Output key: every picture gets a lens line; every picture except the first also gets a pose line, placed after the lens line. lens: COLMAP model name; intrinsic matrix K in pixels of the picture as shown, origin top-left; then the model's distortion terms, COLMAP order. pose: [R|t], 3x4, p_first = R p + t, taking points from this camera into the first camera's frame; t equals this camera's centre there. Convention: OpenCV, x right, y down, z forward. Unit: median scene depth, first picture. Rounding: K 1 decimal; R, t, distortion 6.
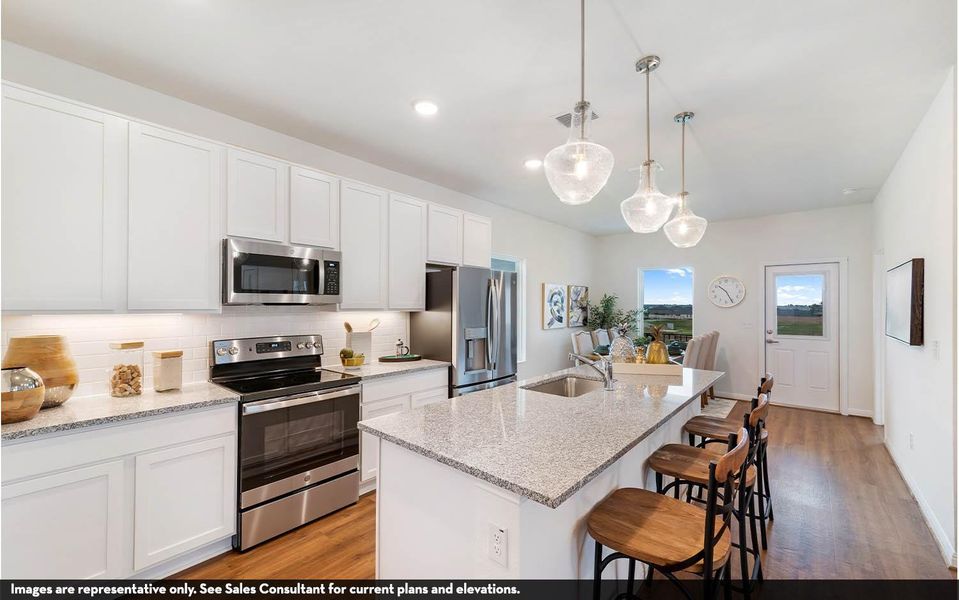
lens RADIAL K [[383.9, 0, 480.2], [0, 383.9, 301.7], [0, 0, 1]] dist [0.006111, -0.002177]
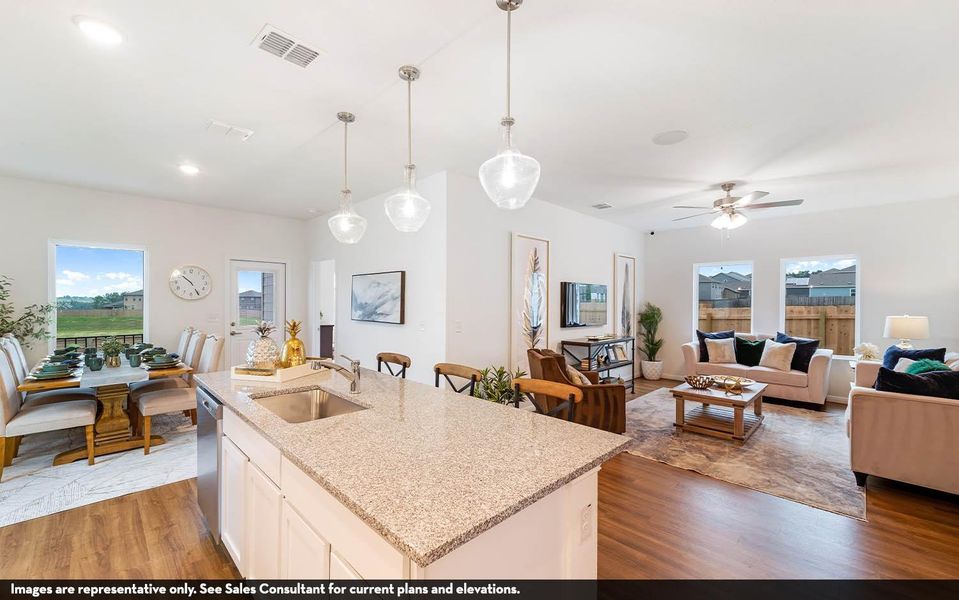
lens RADIAL K [[383.9, 0, 482.5], [0, 383.9, 302.9], [0, 0, 1]] dist [0.006111, -0.002177]
pose [[0.069223, -0.008519, 0.997565, -0.399046], [-0.016173, 0.999823, 0.009661, 0.002117], [-0.997470, -0.016802, 0.069073, 0.463593]]
